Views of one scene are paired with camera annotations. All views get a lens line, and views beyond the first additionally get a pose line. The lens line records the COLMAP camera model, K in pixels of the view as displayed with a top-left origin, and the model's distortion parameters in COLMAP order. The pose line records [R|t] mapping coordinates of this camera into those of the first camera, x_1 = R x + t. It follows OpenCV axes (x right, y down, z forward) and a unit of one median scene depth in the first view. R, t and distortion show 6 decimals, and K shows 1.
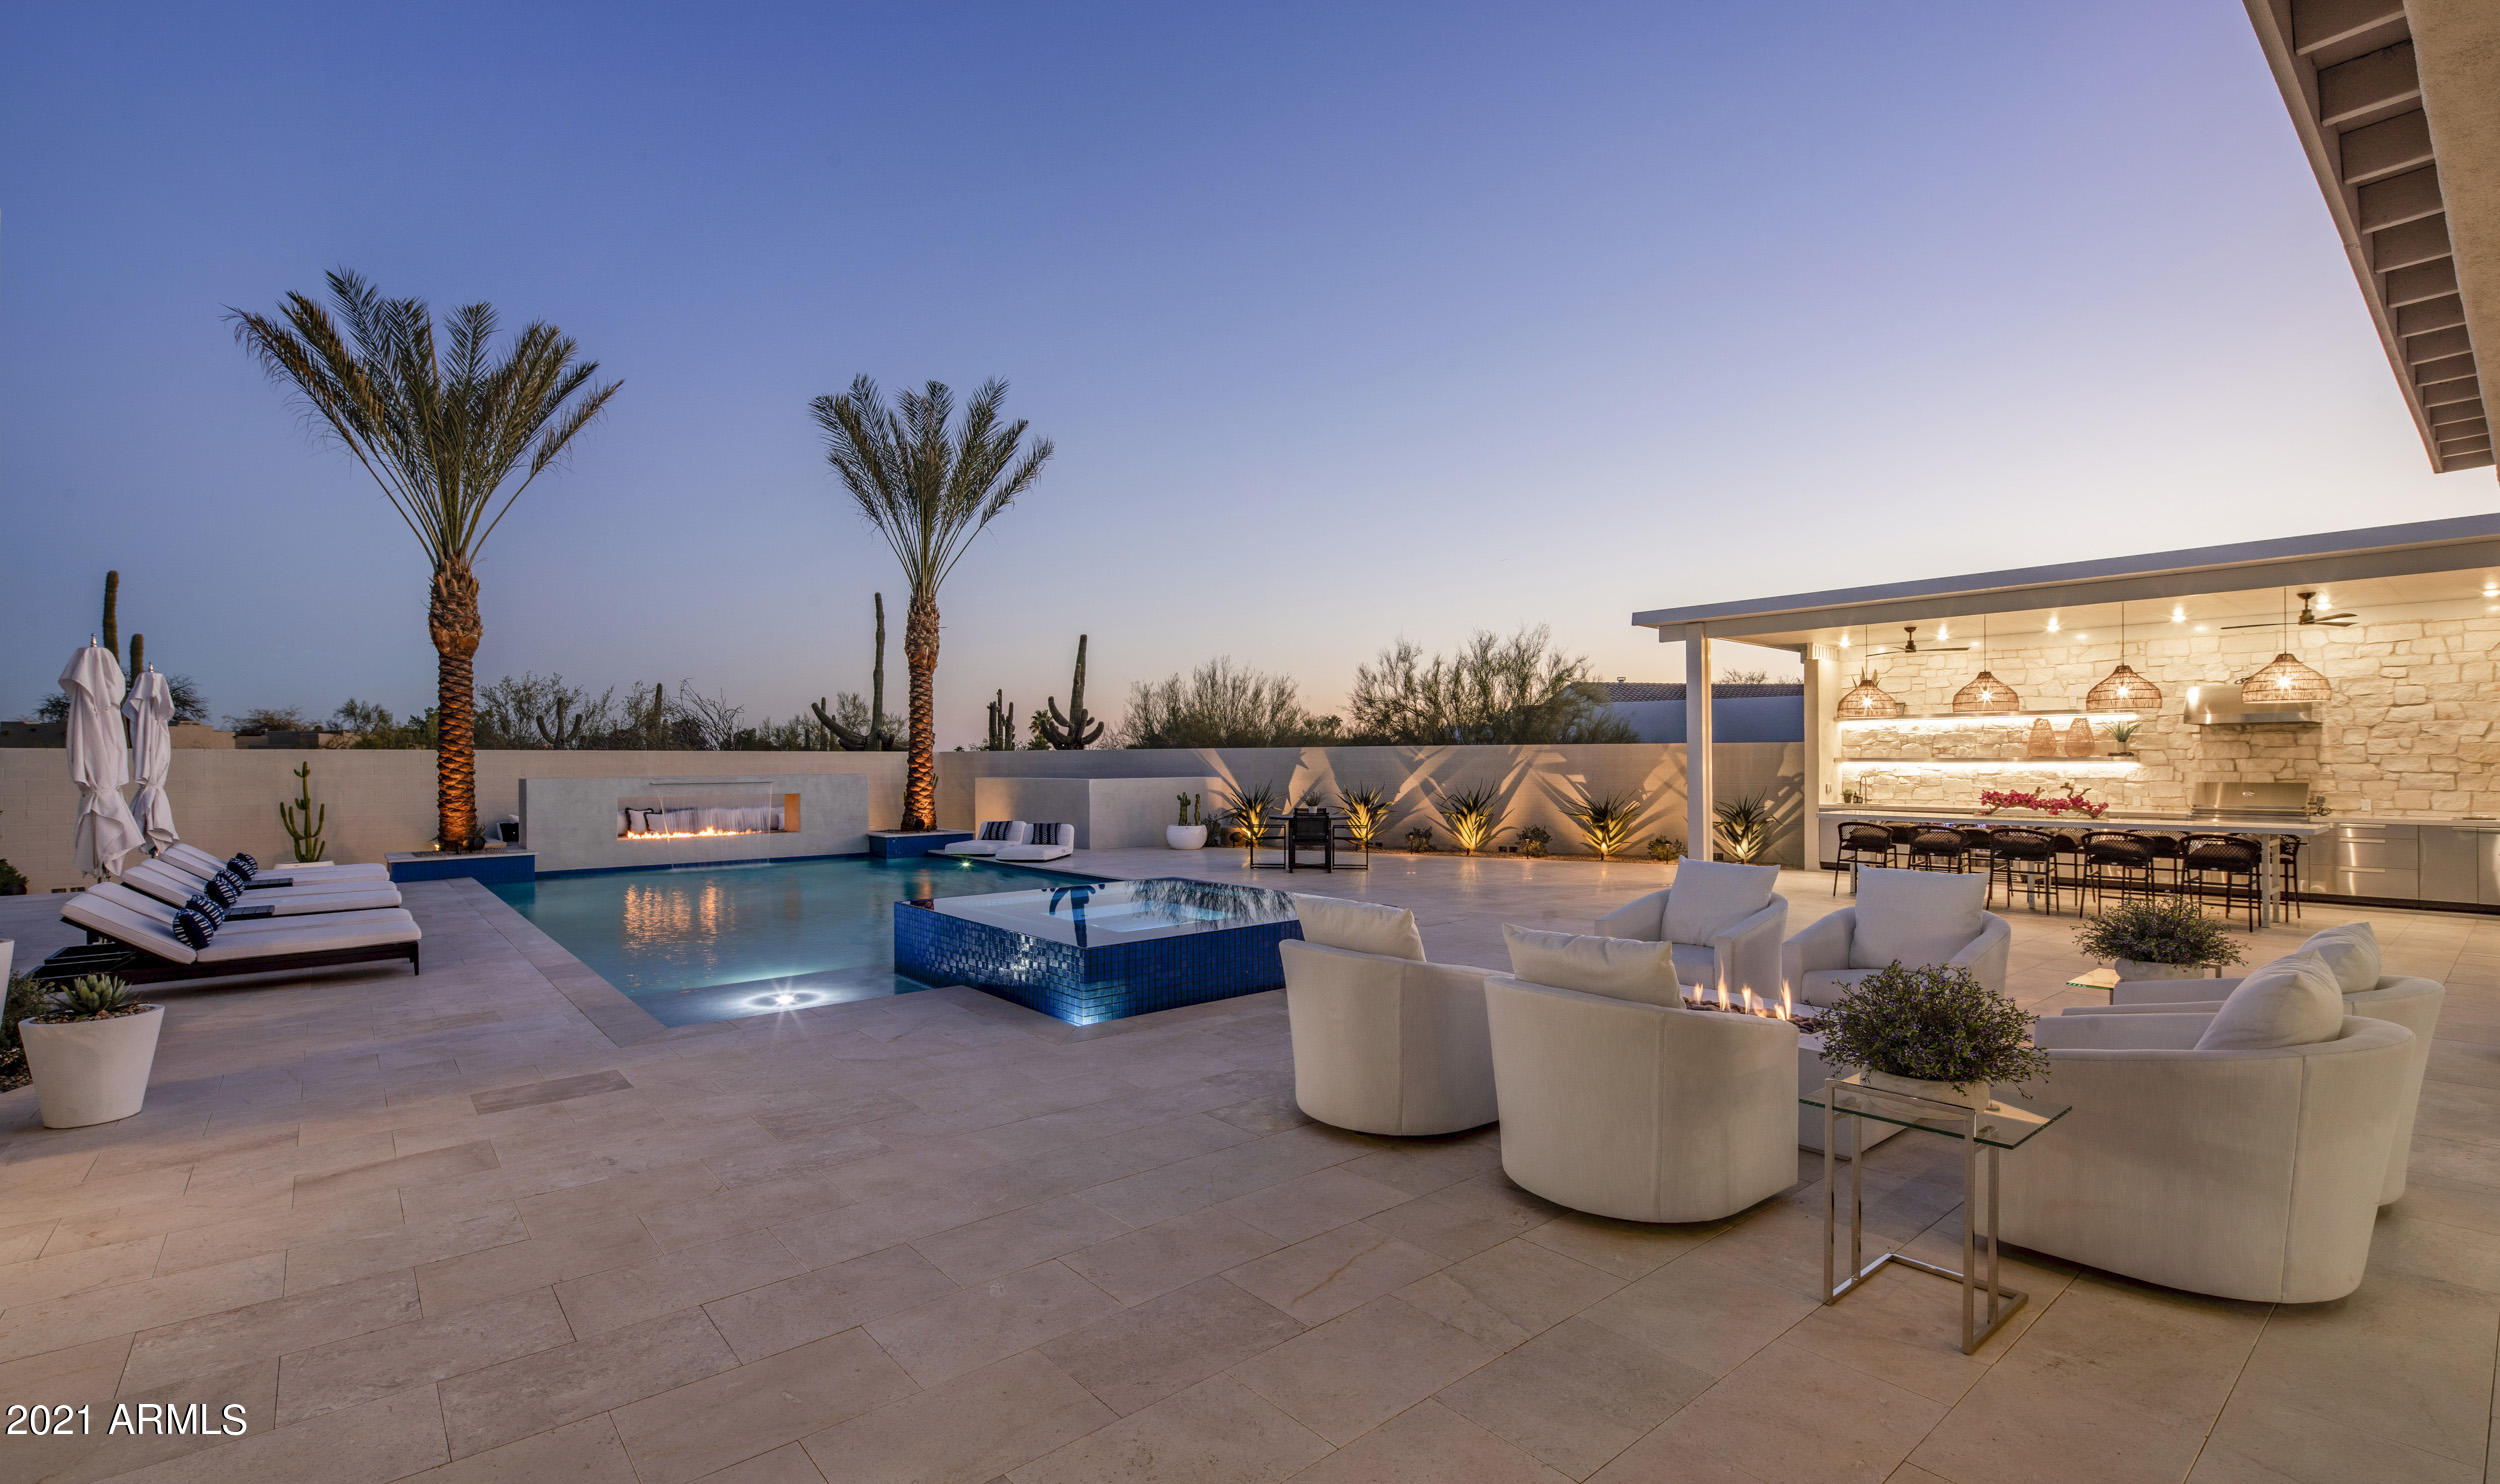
lens RADIAL K [[1087.1, 0, 1221.2], [0, 1087.1, 760.9], [0, 0, 1]] dist [-0.002903, -0.002141]
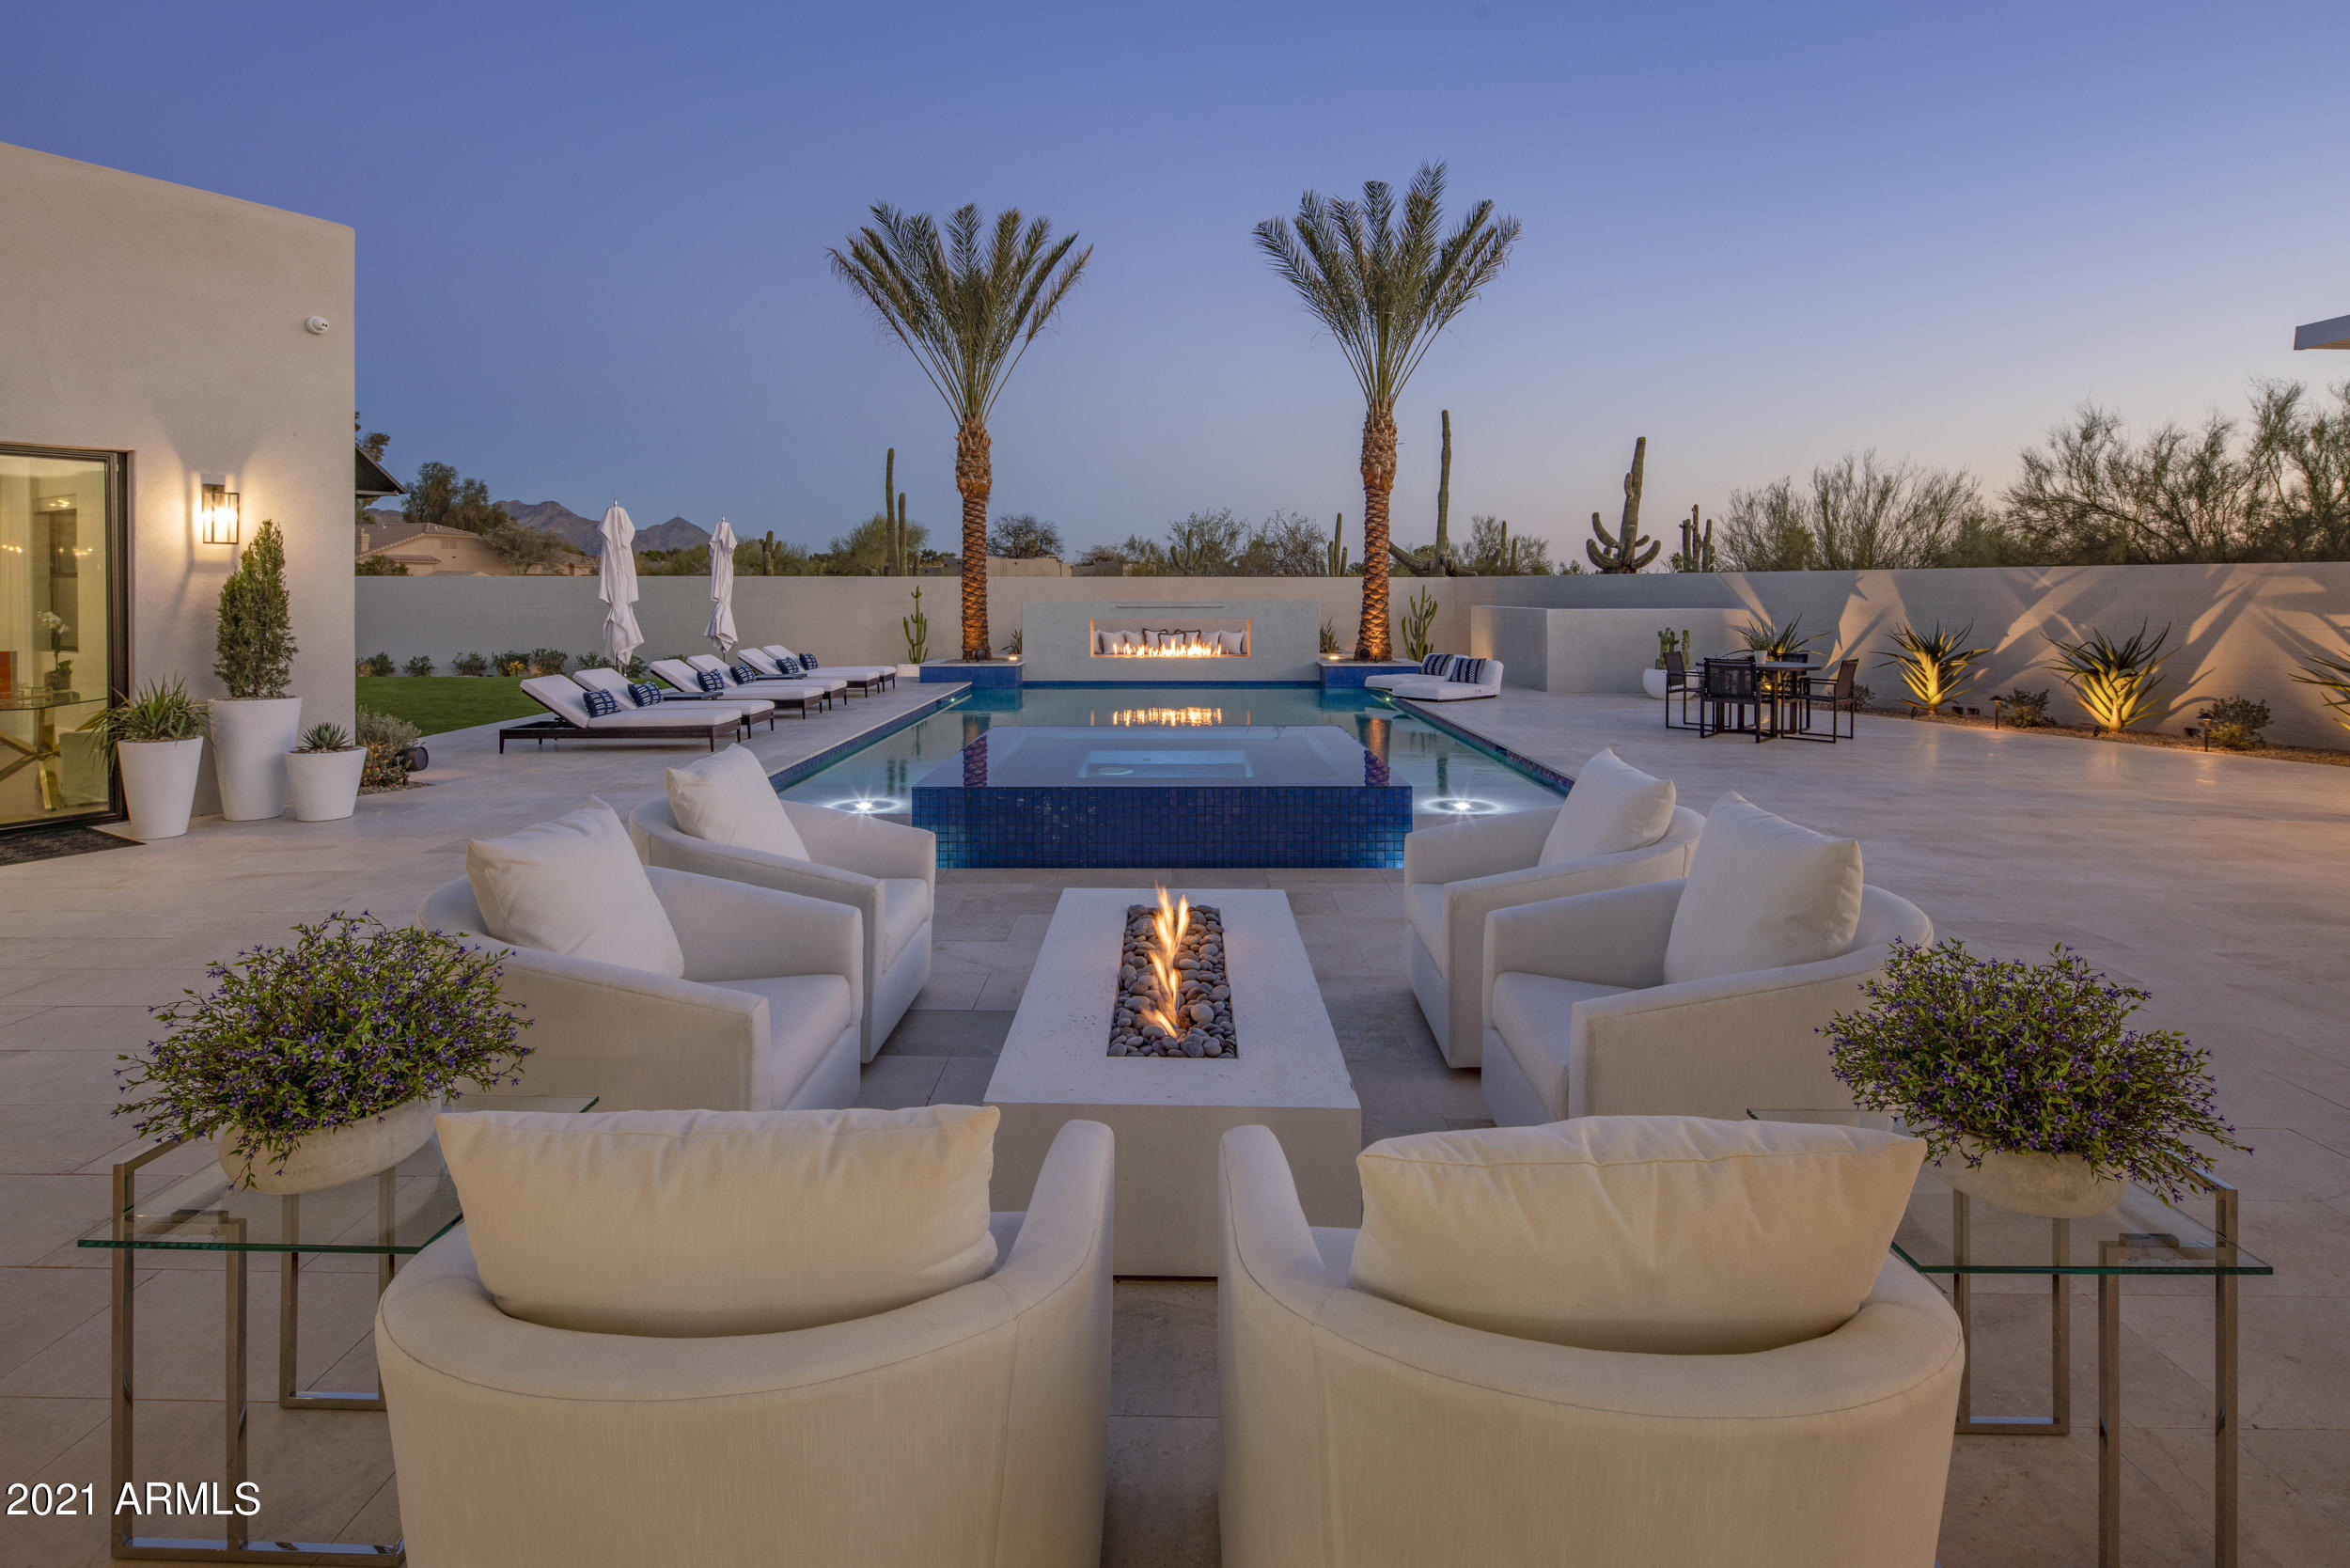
lens RADIAL K [[1136.5, 0, 1169.0], [0, 1136.5, 594.5], [0, 0, 1]] dist [0.004489, -0.005569]
pose [[0.768443, 0.007625, -0.639872, 0.245626], [-0.002997, 0.999961, 0.008317, -0.001369], [0.639911, -0.004474, 0.768436, 0.141881]]
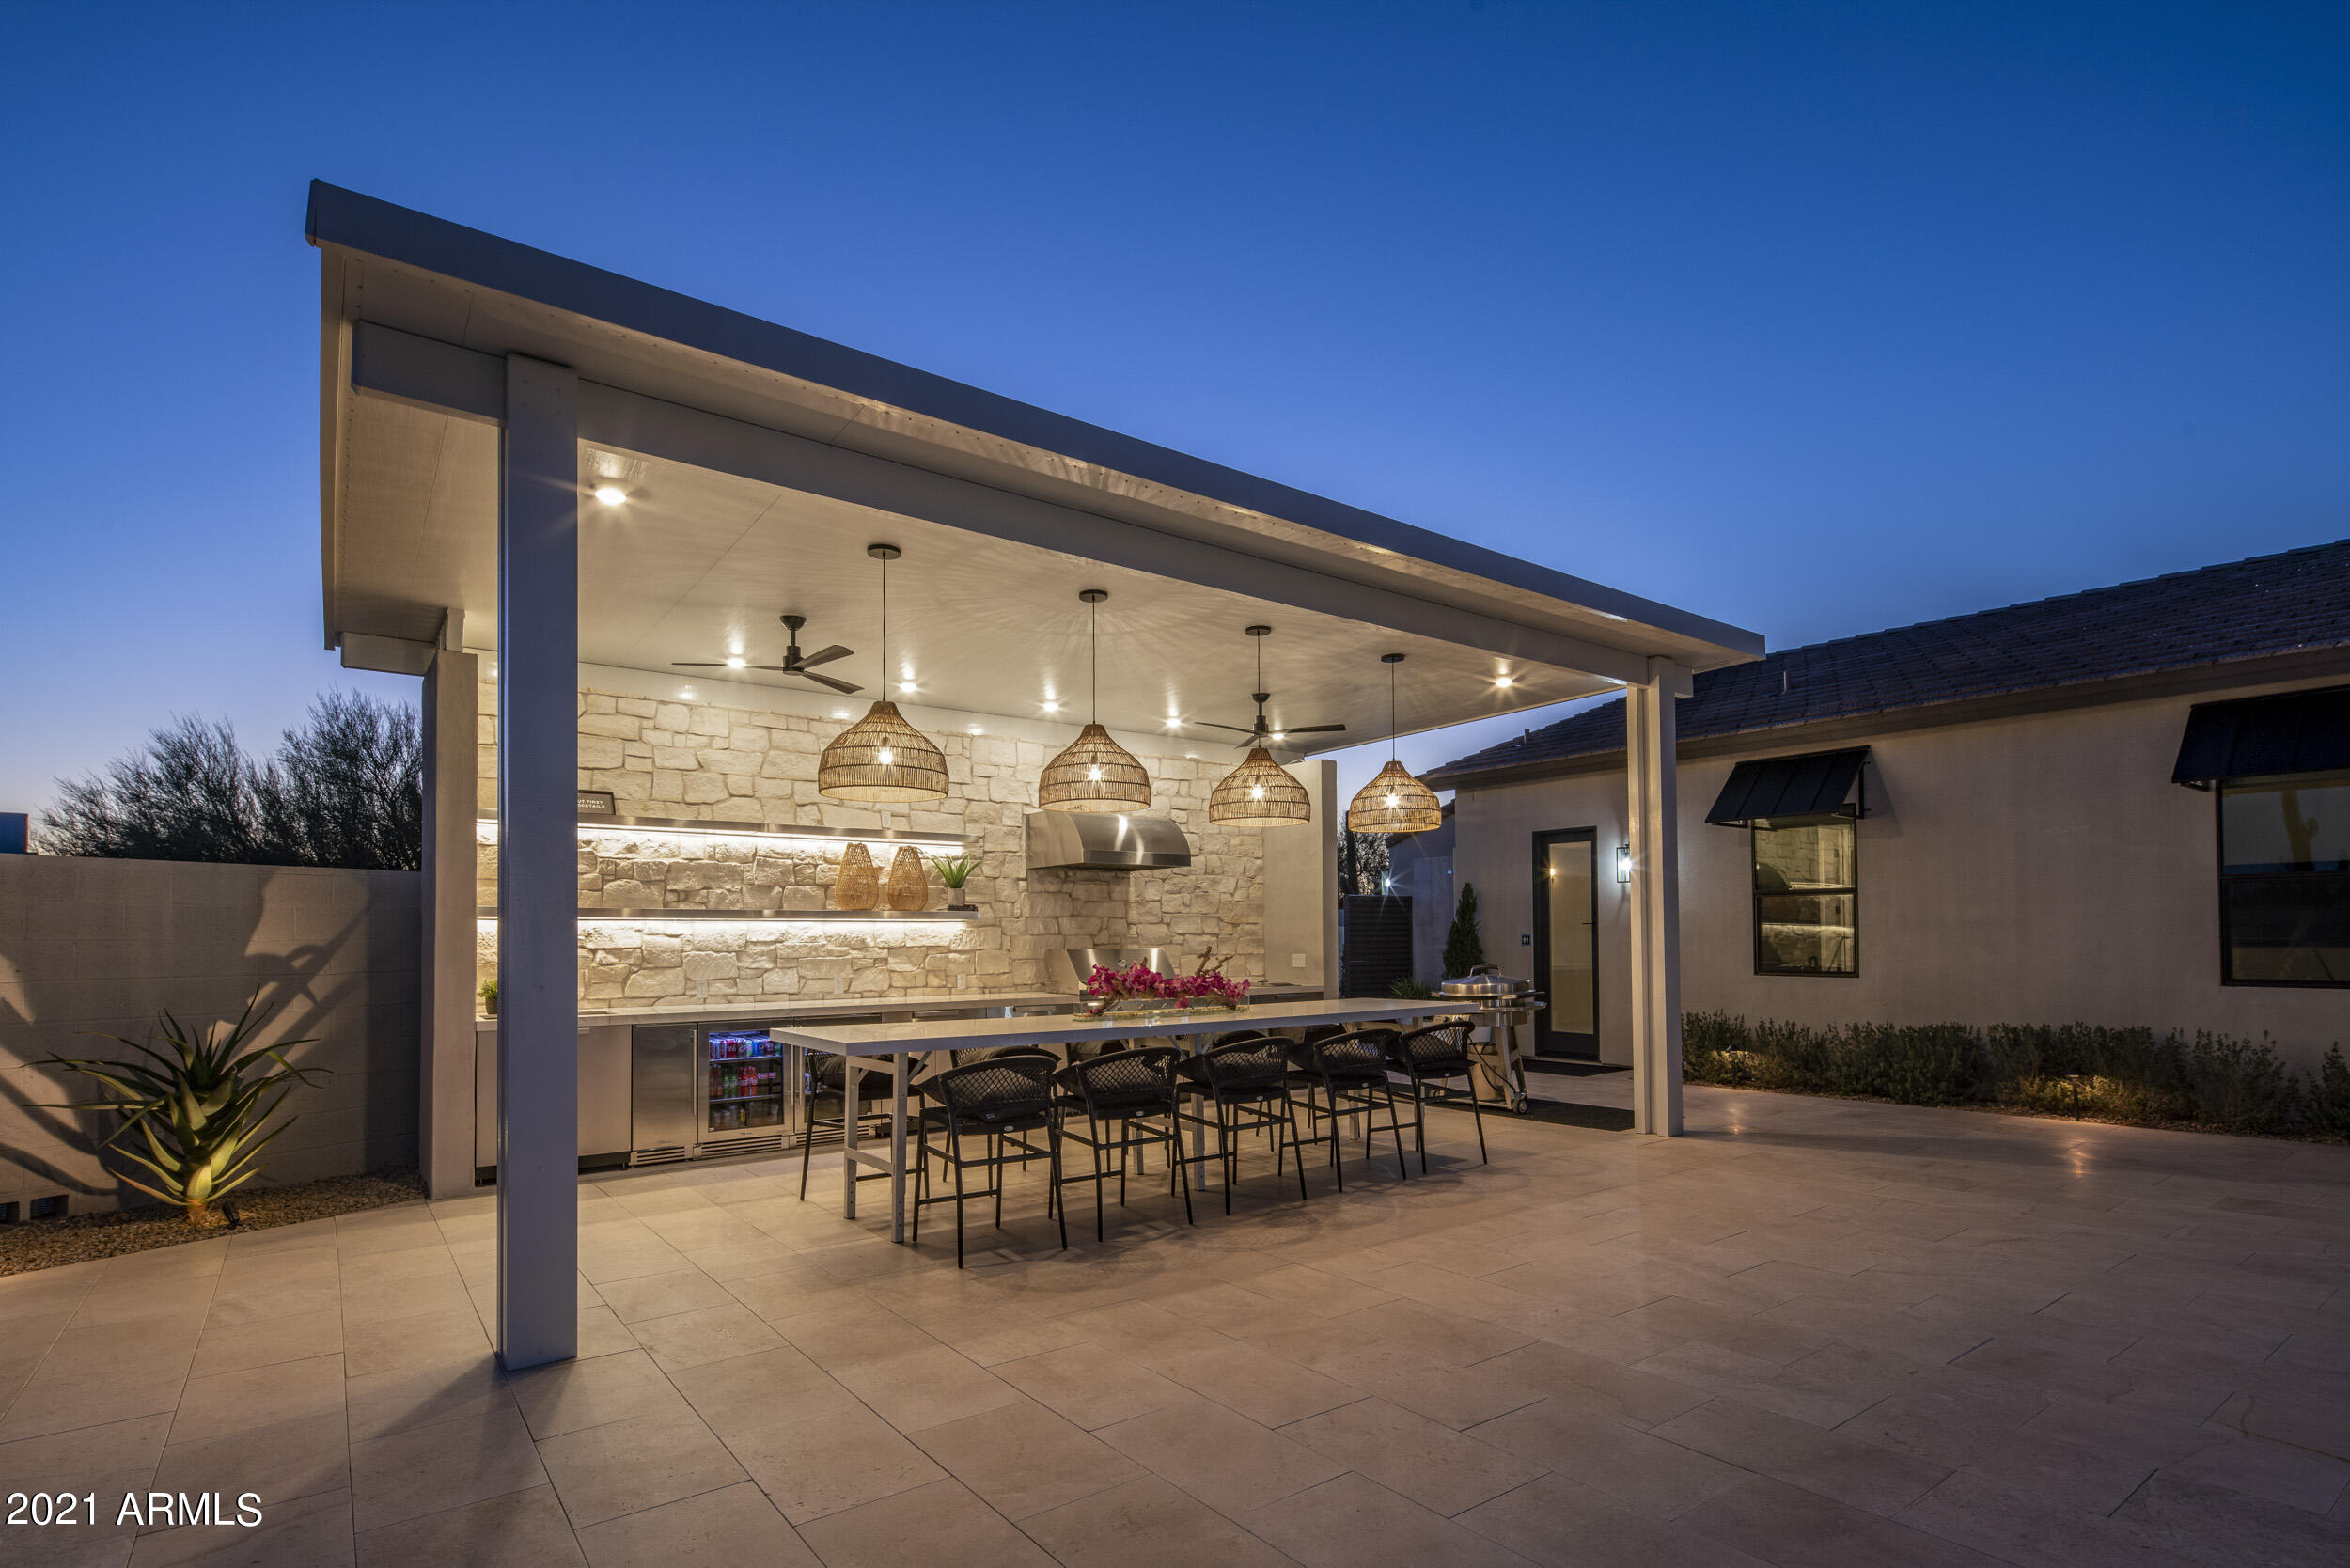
lens RADIAL K [[1136.5, 0, 1170.7], [0, 1136.5, 906.4], [0, 0, 1]] dist [0.004489, -0.005569]
pose [[0.042211, 0.031071, 0.998625, 0.133465], [0.005445, 0.999494, -0.031328, 0.011244], [-0.999094, 0.006760, 0.042020, 0.658251]]
